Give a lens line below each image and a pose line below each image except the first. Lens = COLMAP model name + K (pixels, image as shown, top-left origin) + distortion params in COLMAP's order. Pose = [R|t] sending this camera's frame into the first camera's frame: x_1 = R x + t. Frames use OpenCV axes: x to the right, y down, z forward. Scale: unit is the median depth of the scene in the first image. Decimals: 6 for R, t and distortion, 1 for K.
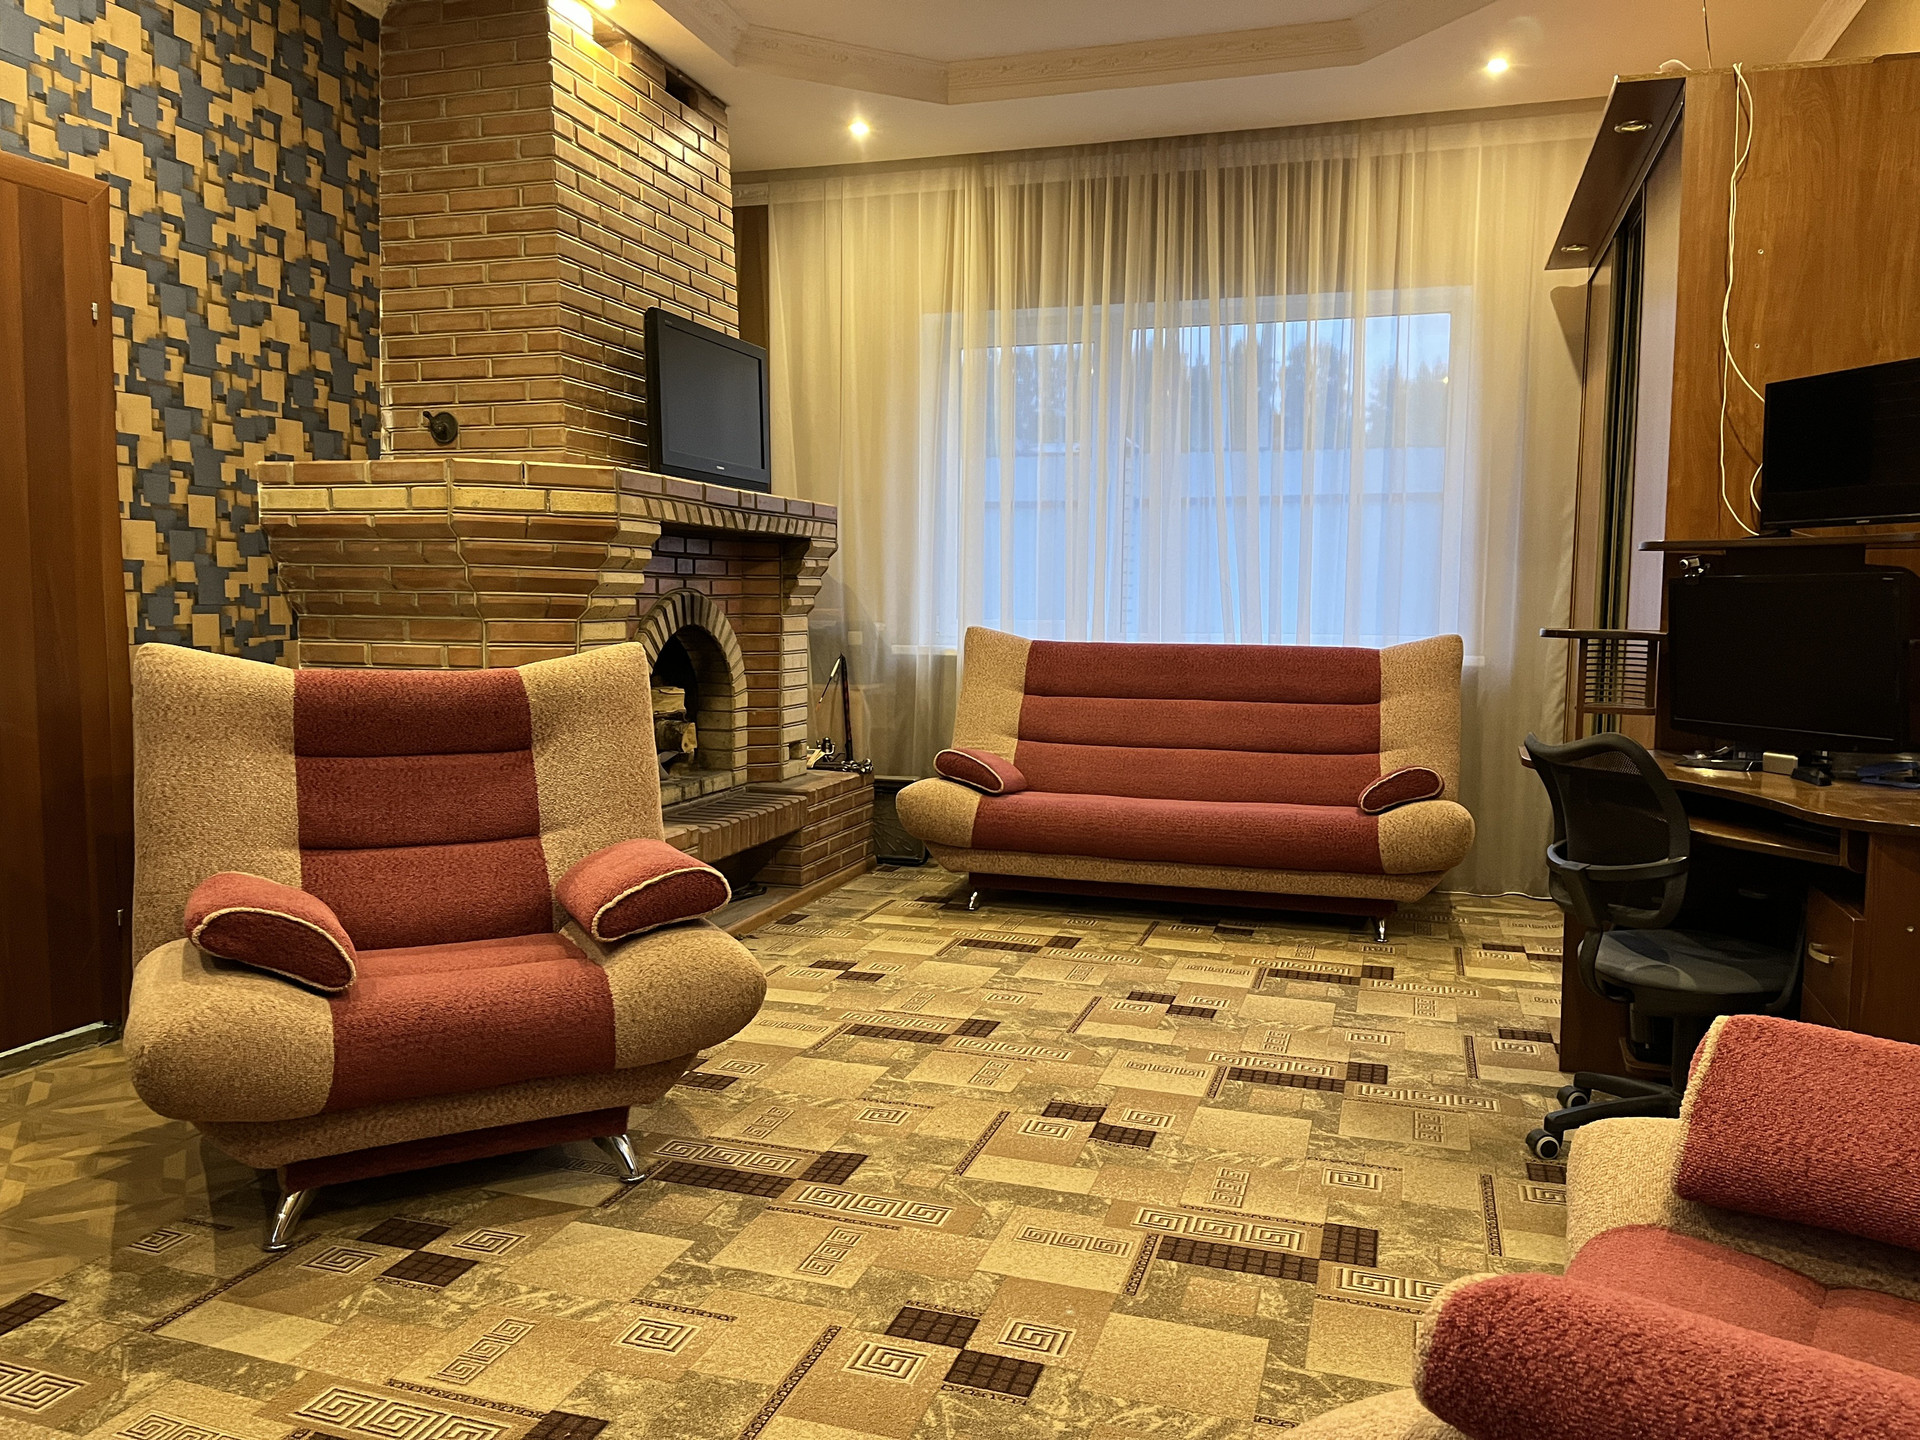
lens RADIAL K [[1454.8, 0, 951.3], [0, 1454.8, 723.3], [0, 0, 1]] dist [0.060794, -0.076610]
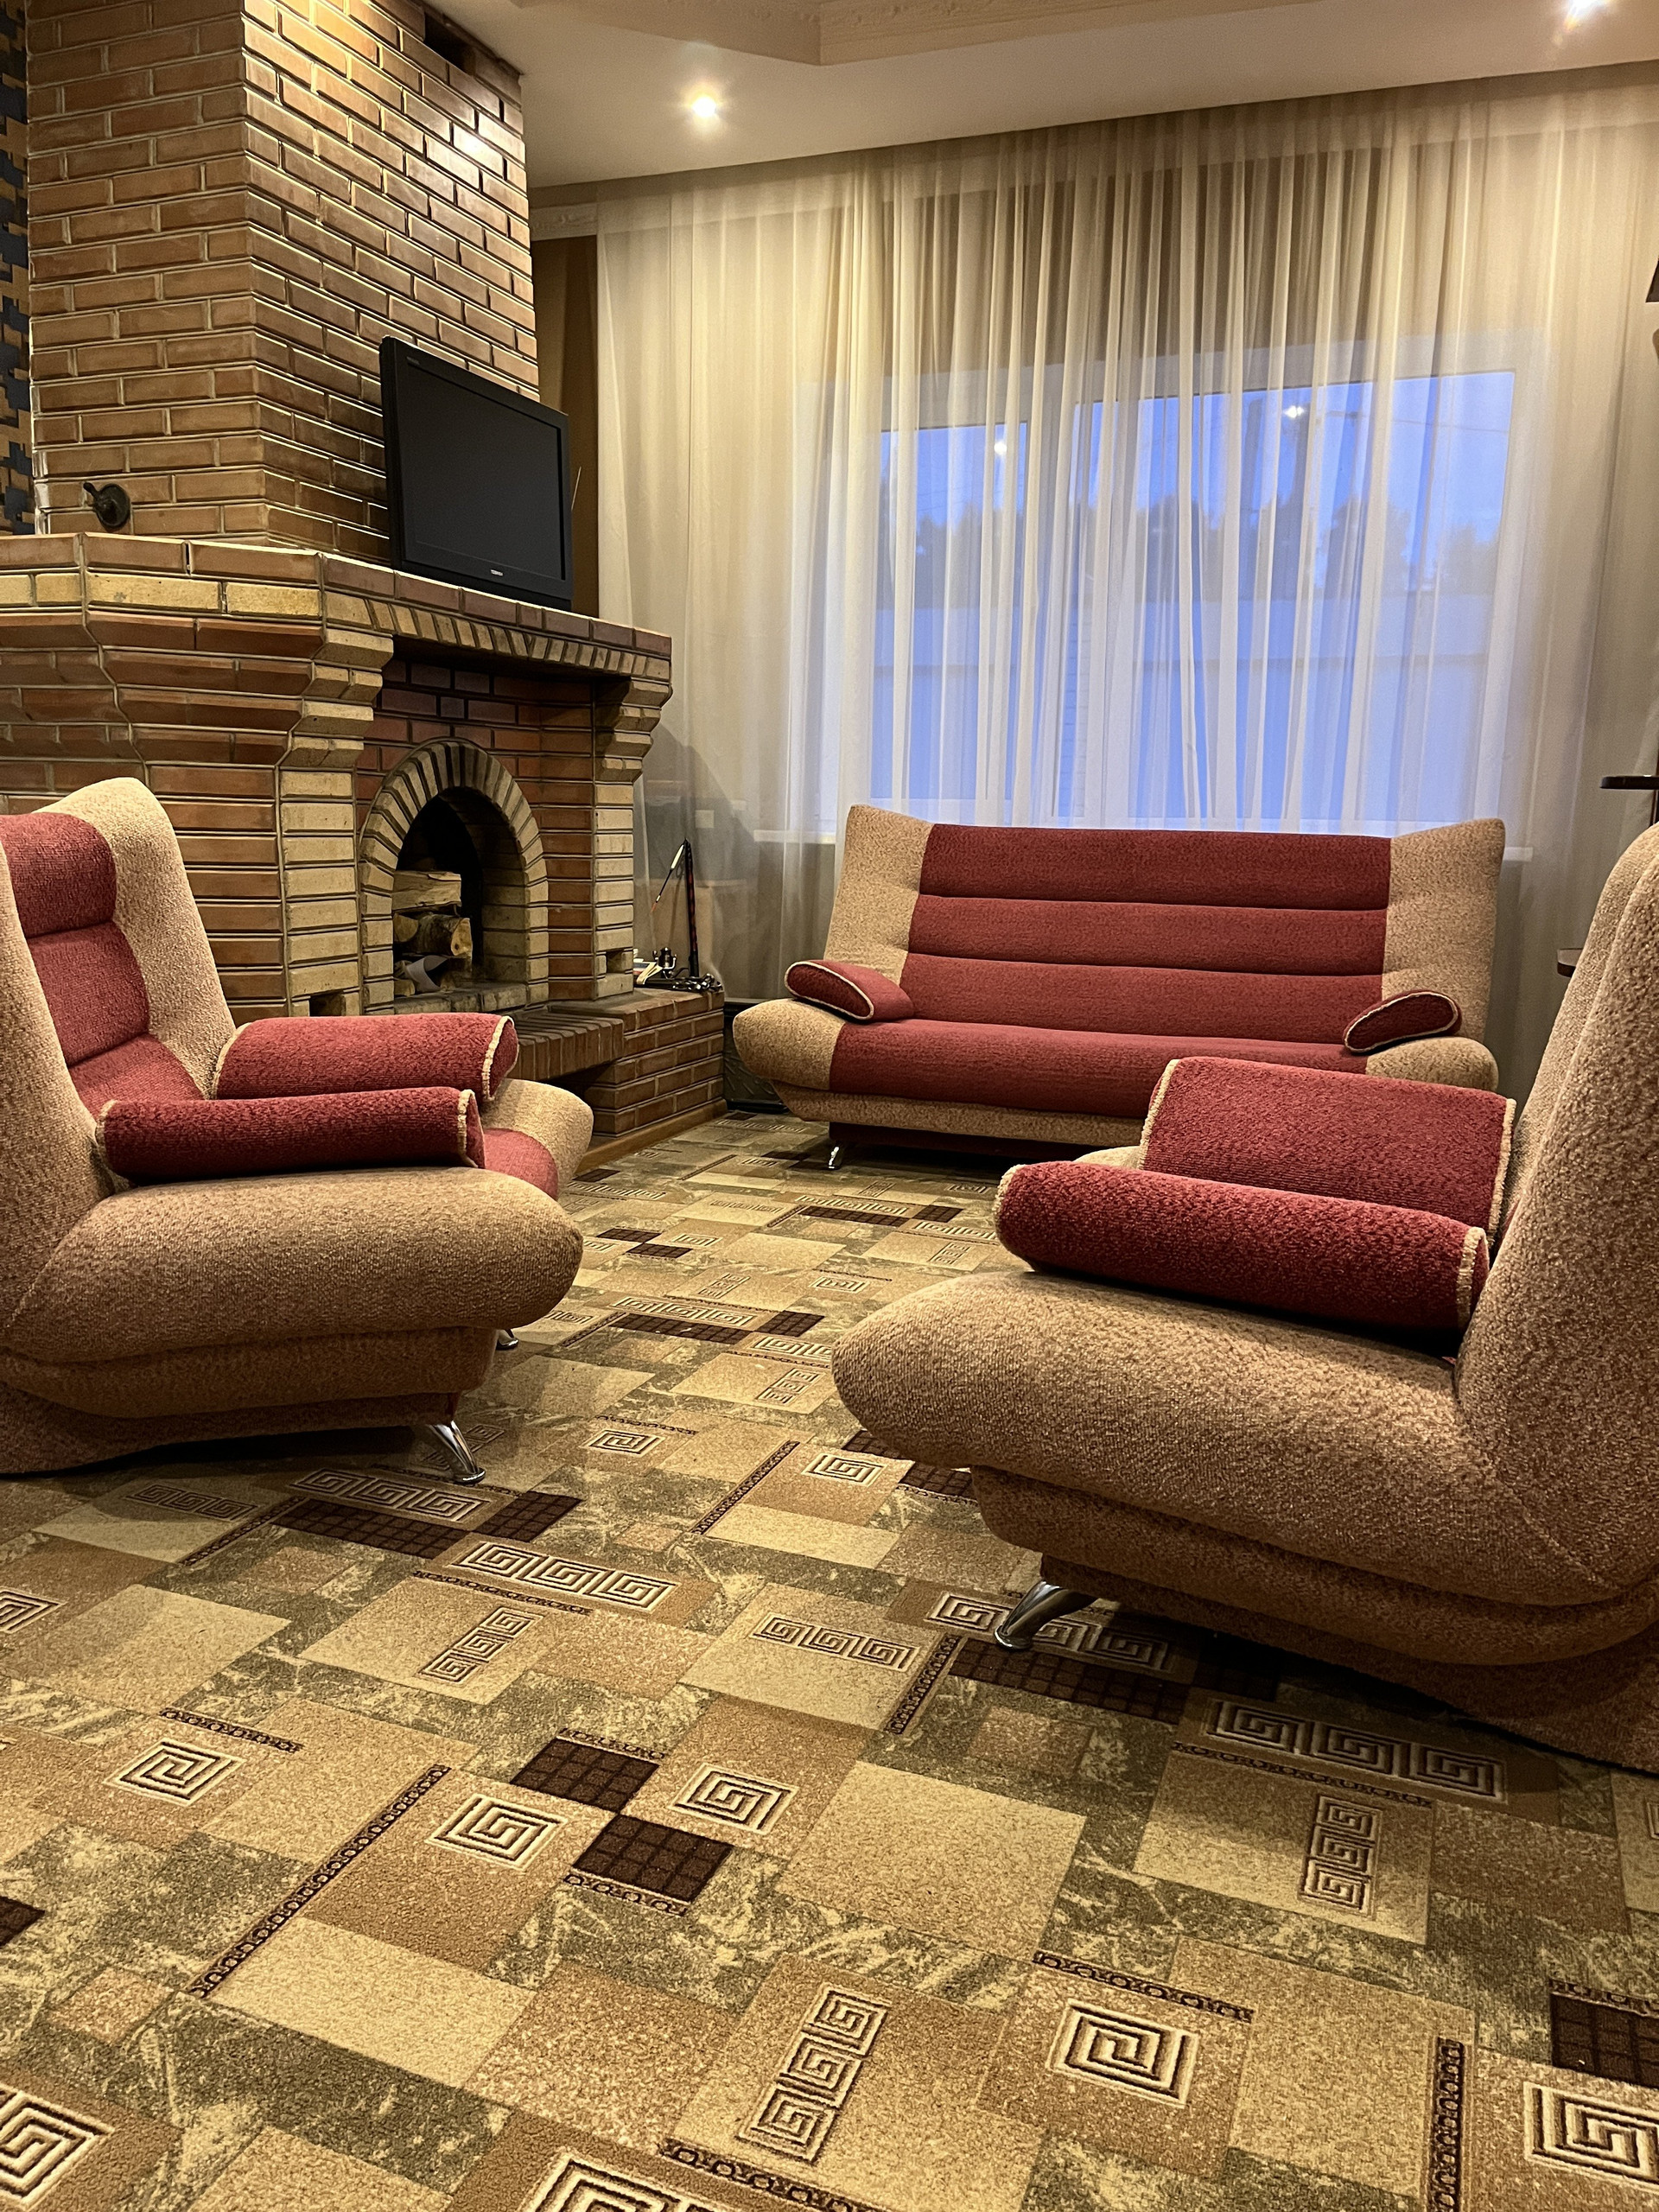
lens RADIAL K [[1676.0, 0, 818.3], [0, 1676.0, 1119.5], [0, 0, 1]] dist [0.060794, -0.076610]
pose [[0.998079, 0.021191, -0.058214, 0.067263], [-0.015627, 0.995410, 0.094421, 0.020808], [0.059947, -0.093330, 0.993829, 0.137510]]
